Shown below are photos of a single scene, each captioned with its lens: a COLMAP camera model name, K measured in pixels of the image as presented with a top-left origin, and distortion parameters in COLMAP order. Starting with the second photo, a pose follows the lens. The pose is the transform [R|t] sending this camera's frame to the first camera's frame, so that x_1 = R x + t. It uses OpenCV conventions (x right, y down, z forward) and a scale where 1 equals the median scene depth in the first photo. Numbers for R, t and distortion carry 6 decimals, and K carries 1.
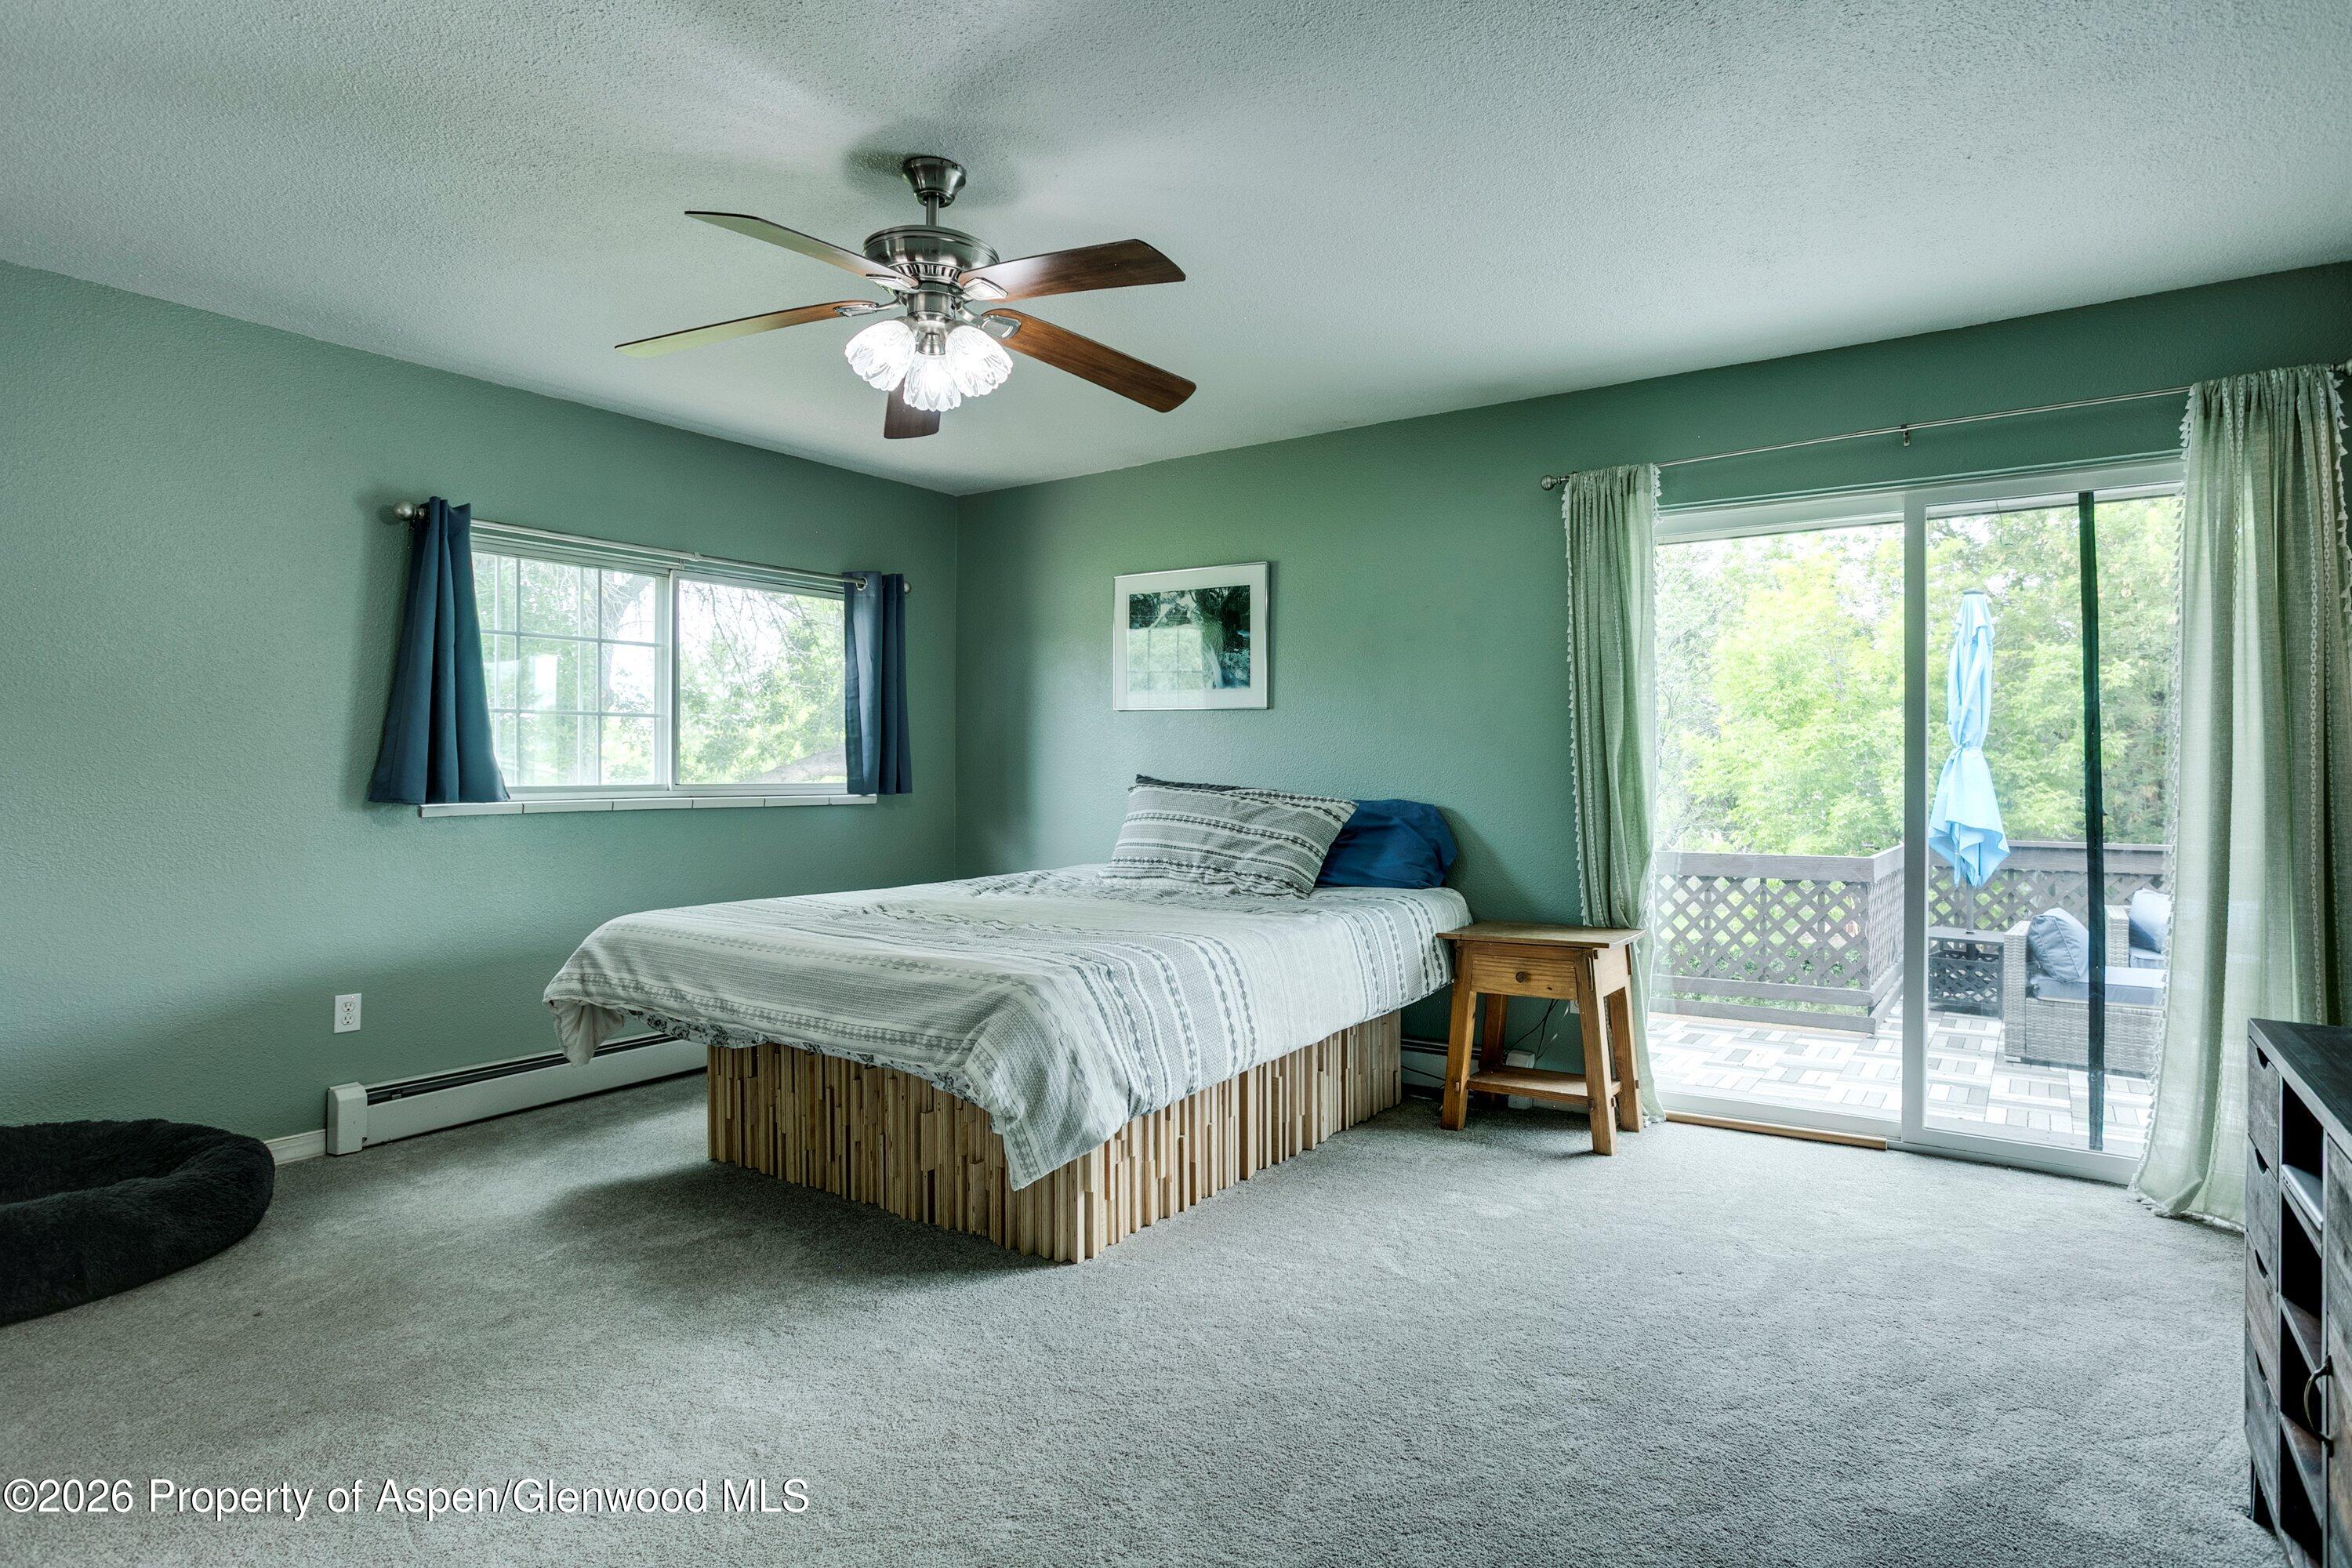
lens RADIAL K [[1201.8, 0, 1137.6], [0, 1201.8, 749.5], [0, 0, 1]] dist [-0.051684, 0.031743]
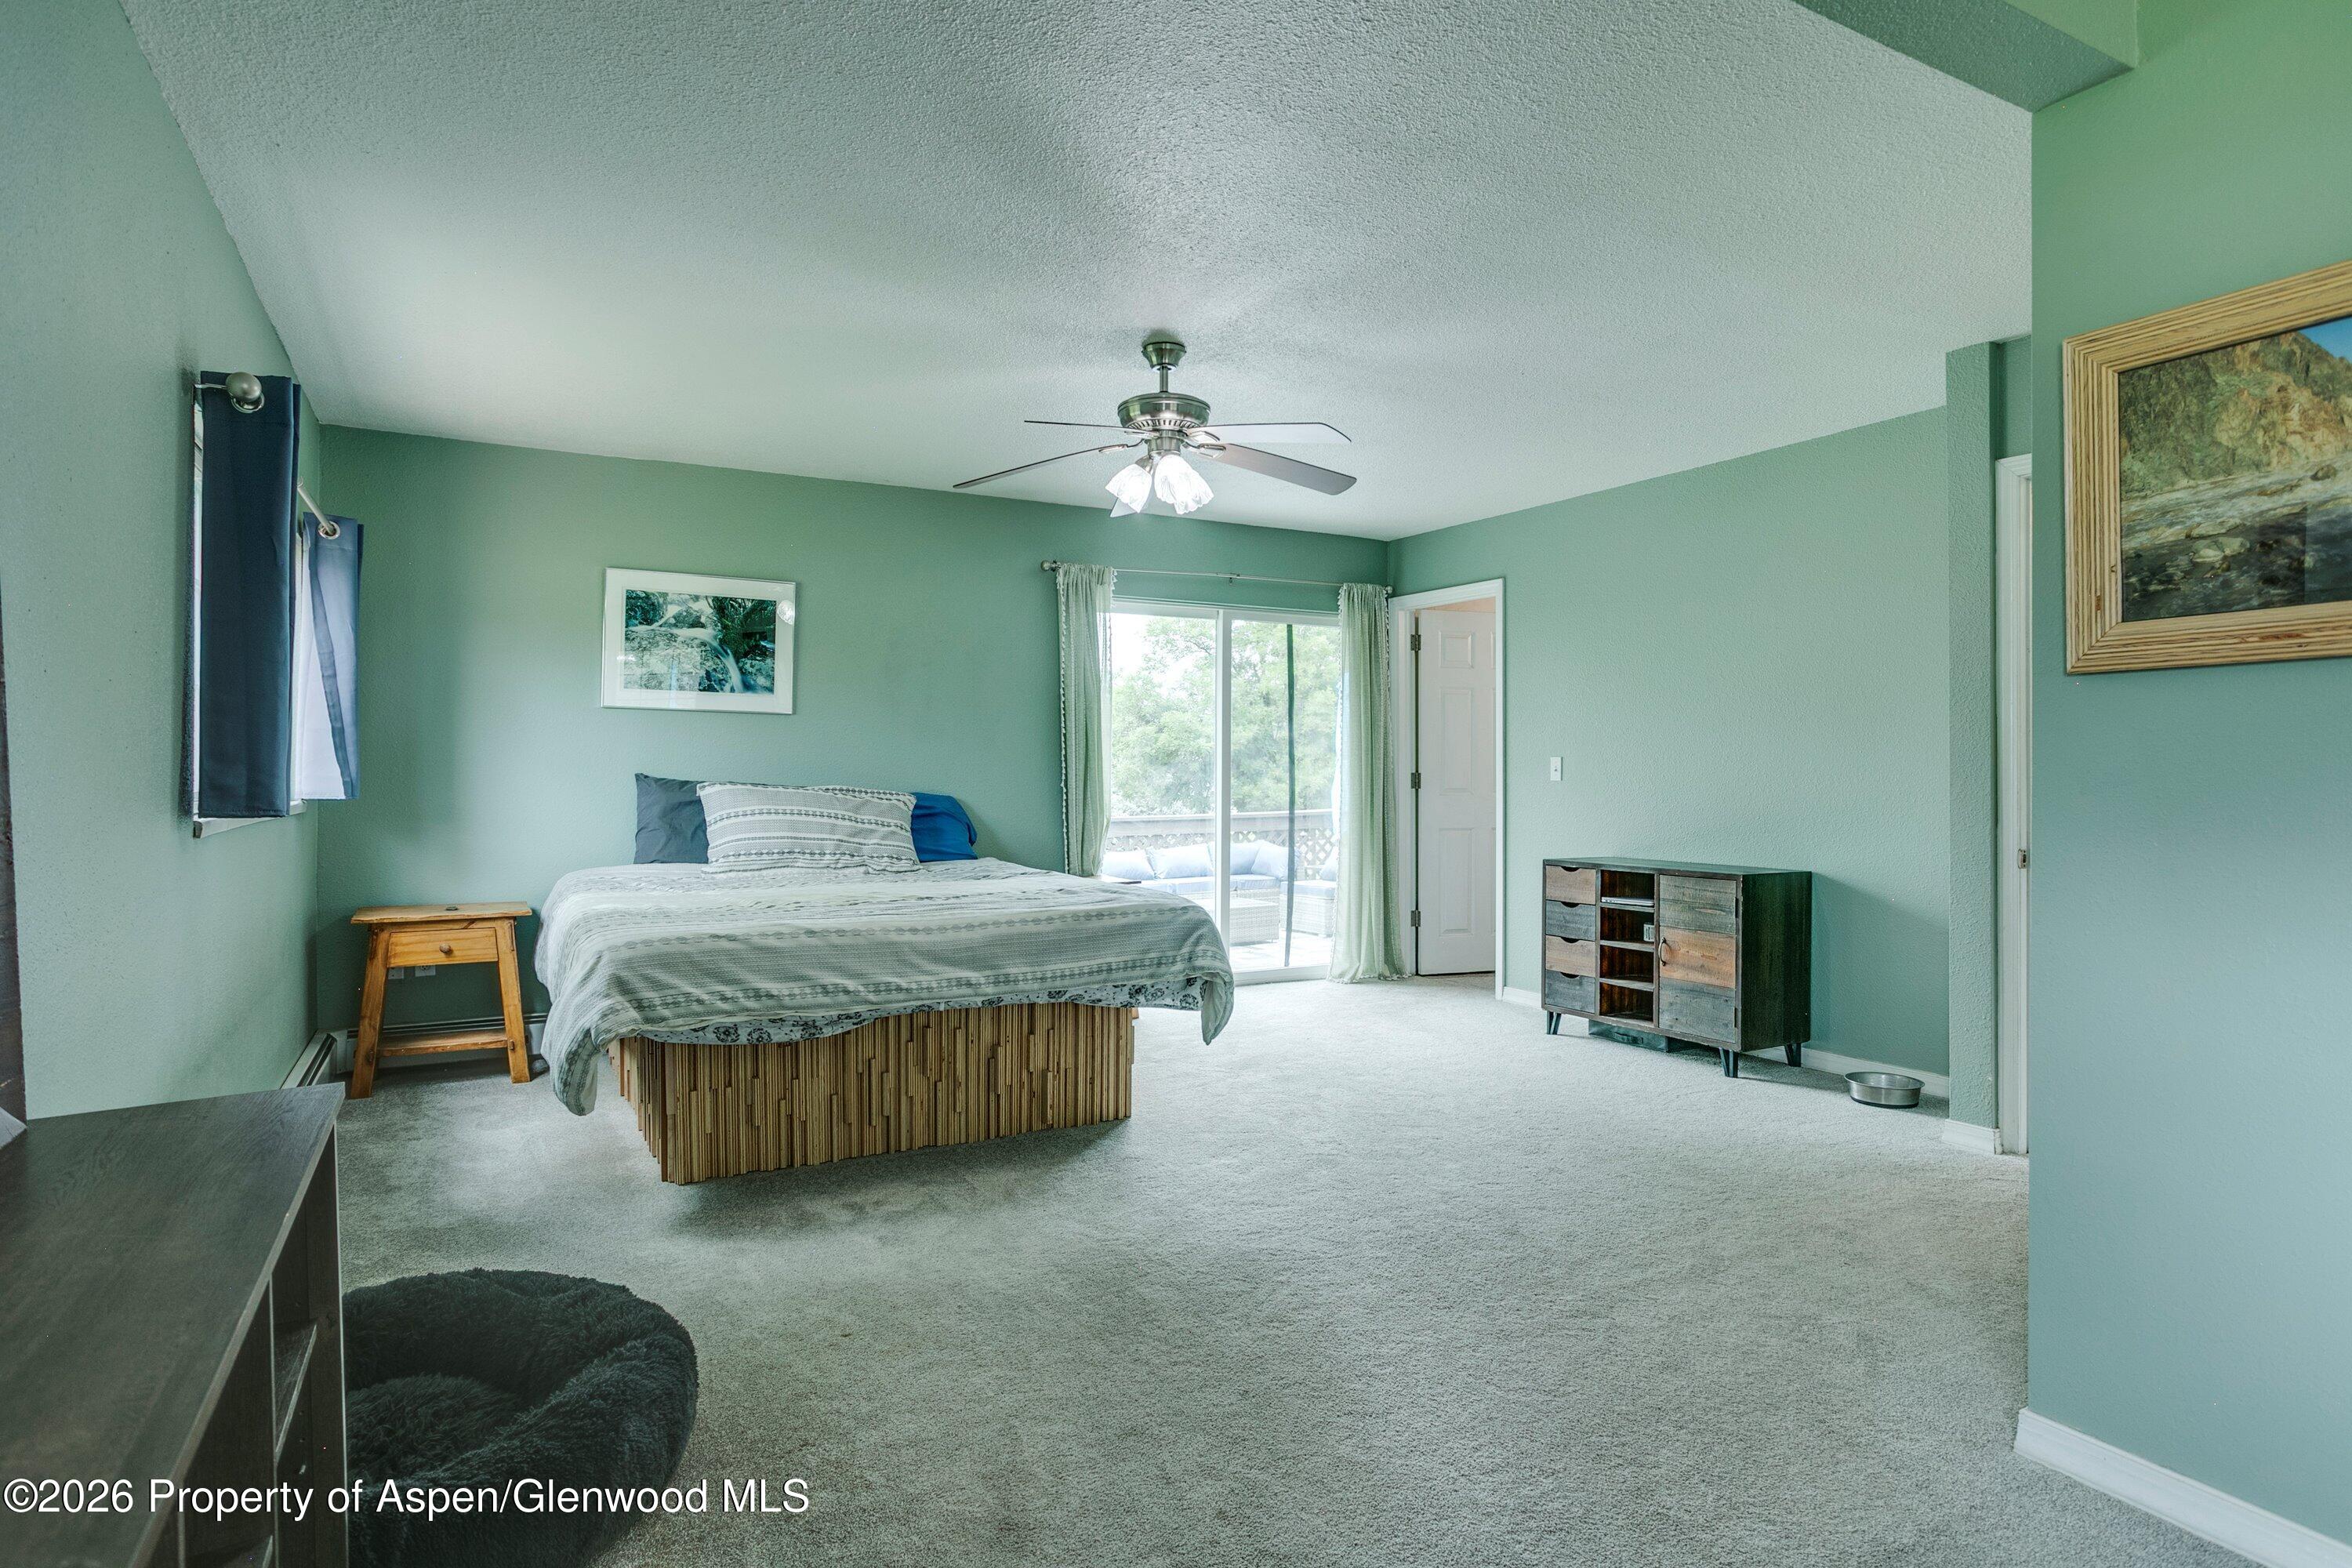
lens RADIAL K [[1189.0, 0, 1206.5], [0, 1189.0, 777.2], [0, 0, 1]] dist [-0.050940, 0.031435]
pose [[0.476445, -0.007151, 0.879175, -0.672541], [-0.014993, 0.999755, 0.016256, 0.001195], [-0.879076, -0.020927, 0.476222, 0.135604]]
